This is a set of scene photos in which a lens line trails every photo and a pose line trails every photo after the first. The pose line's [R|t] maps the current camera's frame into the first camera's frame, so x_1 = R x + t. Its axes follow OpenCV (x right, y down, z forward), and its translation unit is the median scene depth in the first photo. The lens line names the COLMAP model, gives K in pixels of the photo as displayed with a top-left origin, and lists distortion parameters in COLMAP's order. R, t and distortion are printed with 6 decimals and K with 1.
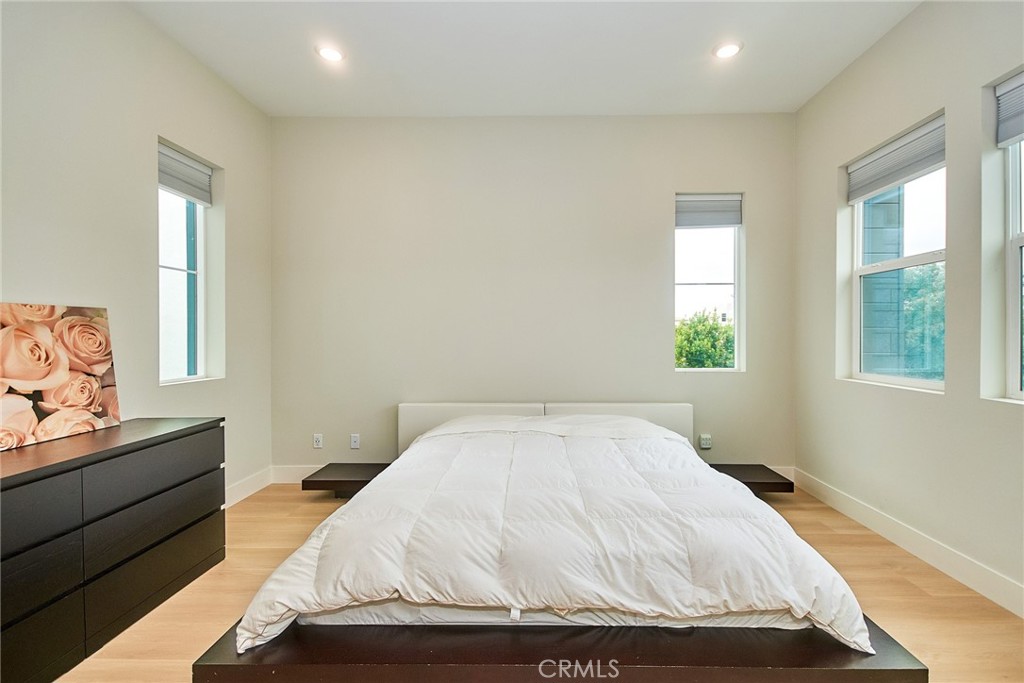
lens RADIAL K [[463.6, 0, 522.3], [0, 463.6, 338.6], [0, 0, 1]] dist [0.015590, -0.003847]
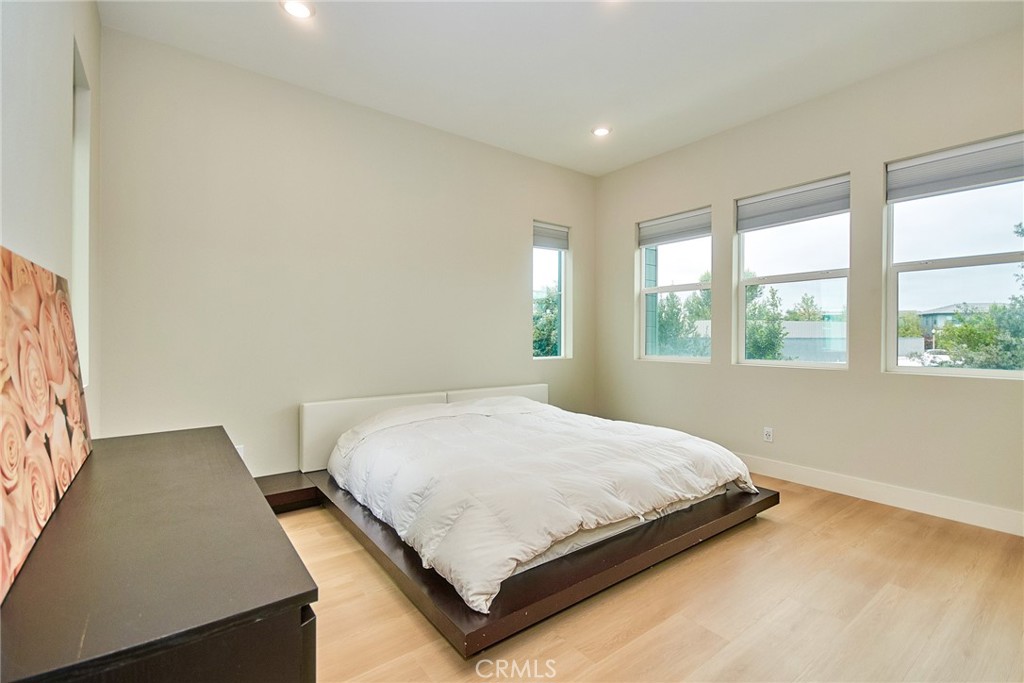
lens RADIAL K [[463.6, 0, 494.7], [0, 463.6, 338.3], [0, 0, 1]] dist [0.015590, -0.003847]
pose [[0.793114, -0.000694, 0.609072, -0.897436], [0.000353, 1.000000, 0.000680, 0.020322], [-0.609073, -0.000324, 0.793114, 0.091080]]
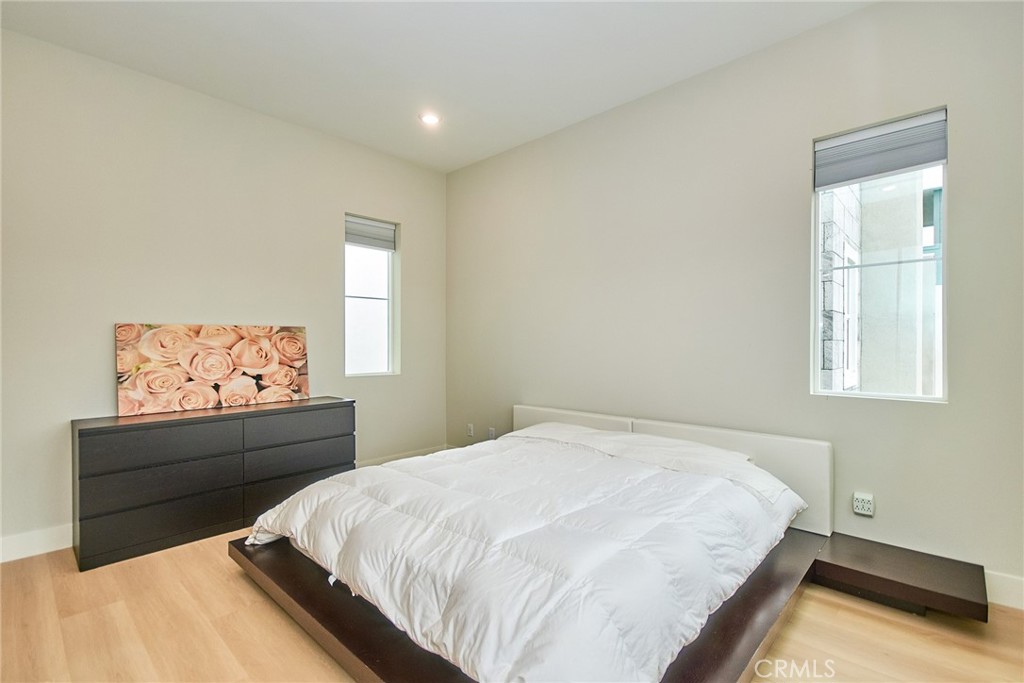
lens RADIAL K [[463.6, 0, 515.4], [0, 463.6, 341.5], [0, 0, 1]] dist [0.015590, -0.003847]
pose [[0.743290, -0.002919, -0.668963, 0.803085], [-0.002961, 0.999966, -0.007654, -0.003535], [0.668962, 0.007670, 0.743257, 0.306529]]
